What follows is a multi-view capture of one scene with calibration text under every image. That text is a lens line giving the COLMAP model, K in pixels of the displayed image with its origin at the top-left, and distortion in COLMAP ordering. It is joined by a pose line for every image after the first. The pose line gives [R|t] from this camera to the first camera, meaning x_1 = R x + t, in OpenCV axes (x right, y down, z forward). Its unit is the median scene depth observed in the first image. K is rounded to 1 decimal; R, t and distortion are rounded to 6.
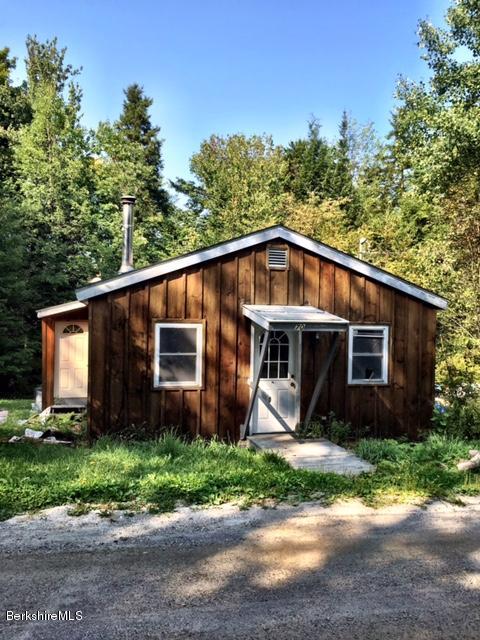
lens RADIAL K [[549.3, 0, 240.0], [0, 549.3, 320.0], [0, 0, 1]] dist [0.050199, -0.004188]
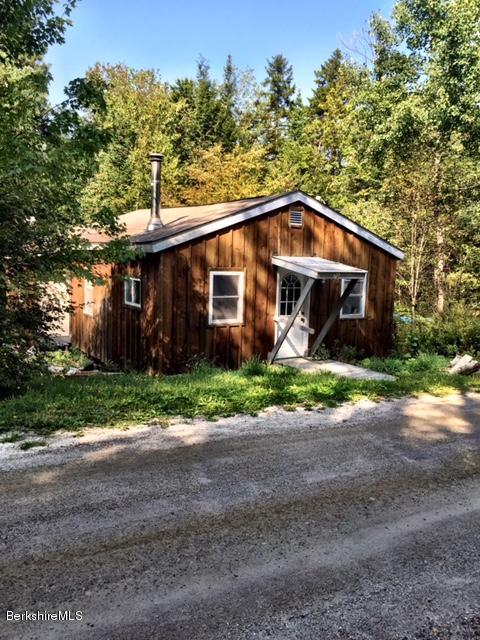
lens RADIAL K [[549.3, 0, 240.0], [0, 549.3, 320.0], [0, 0, 1]] dist [0.050199, -0.004188]
pose [[0.953825, -0.023114, 0.299471, -0.434175], [-0.012478, 0.993125, 0.116394, -0.027846], [-0.300102, -0.114757, 0.946979, -0.156573]]
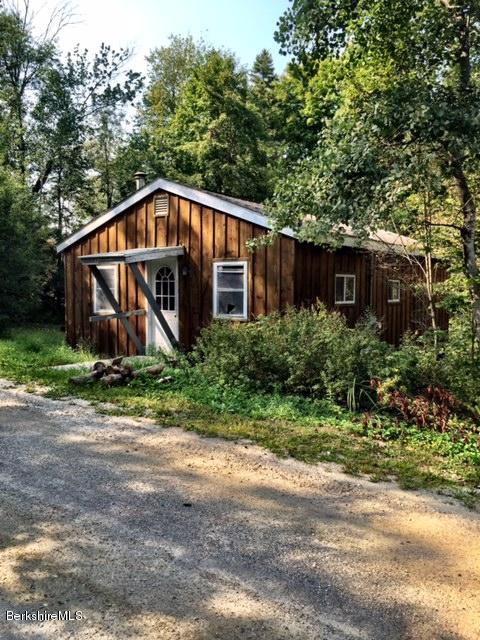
lens RADIAL K [[549.3, 0, 240.0], [0, 549.3, 320.0], [0, 0, 1]] dist [0.050199, -0.004188]
pose [[0.621500, 0.046056, -0.782059, 1.124185], [0.039022, 0.995211, 0.089619, 0.029662], [0.782442, -0.086215, 0.616727, 0.406800]]
